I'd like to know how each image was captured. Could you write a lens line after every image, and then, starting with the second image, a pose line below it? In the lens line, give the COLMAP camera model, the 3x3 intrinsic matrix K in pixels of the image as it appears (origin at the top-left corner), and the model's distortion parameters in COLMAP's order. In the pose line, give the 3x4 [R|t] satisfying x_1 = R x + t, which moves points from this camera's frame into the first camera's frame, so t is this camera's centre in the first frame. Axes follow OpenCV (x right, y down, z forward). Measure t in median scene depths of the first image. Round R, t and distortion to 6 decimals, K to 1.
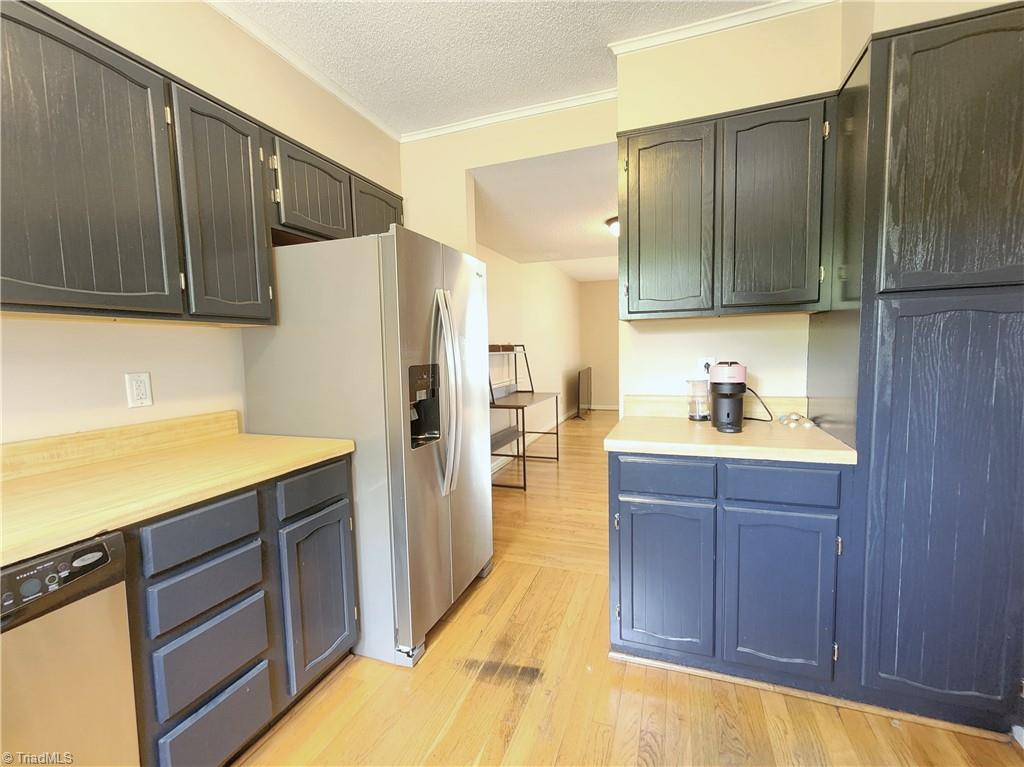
lens RADIAL K [[426.8, 0, 513.0], [0, 426.8, 387.2], [0, 0, 1]] dist [-0.015512, -0.000056]
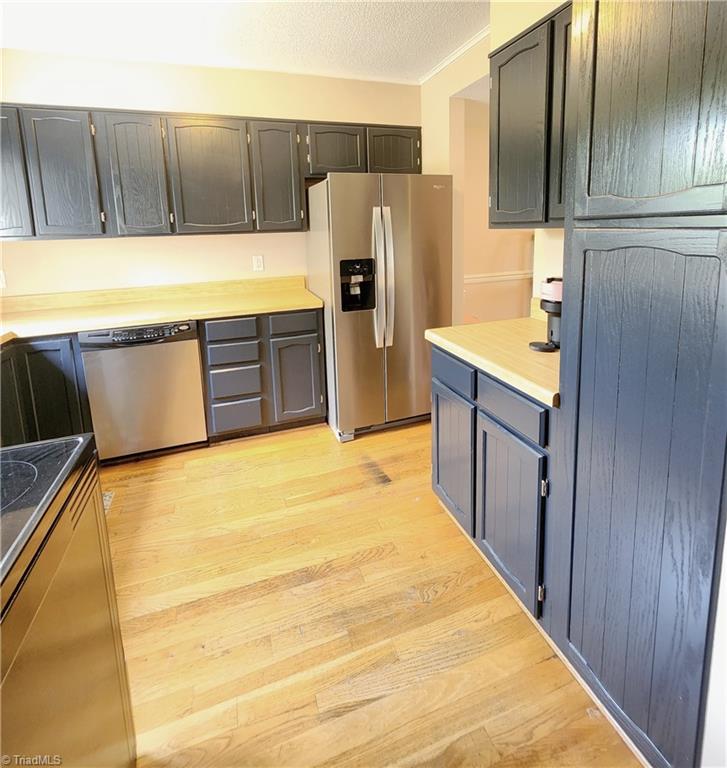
lens RADIAL K [[366.7, 0, 364.2], [0, 366.7, 283.2], [0, 0, 1]] dist [-0.031238, -0.000071]
pose [[0.663897, 0.112311, -0.739343, 0.901886], [-0.054445, 0.993293, 0.101999, -0.117140], [0.745840, -0.027463, 0.665559, 0.160517]]
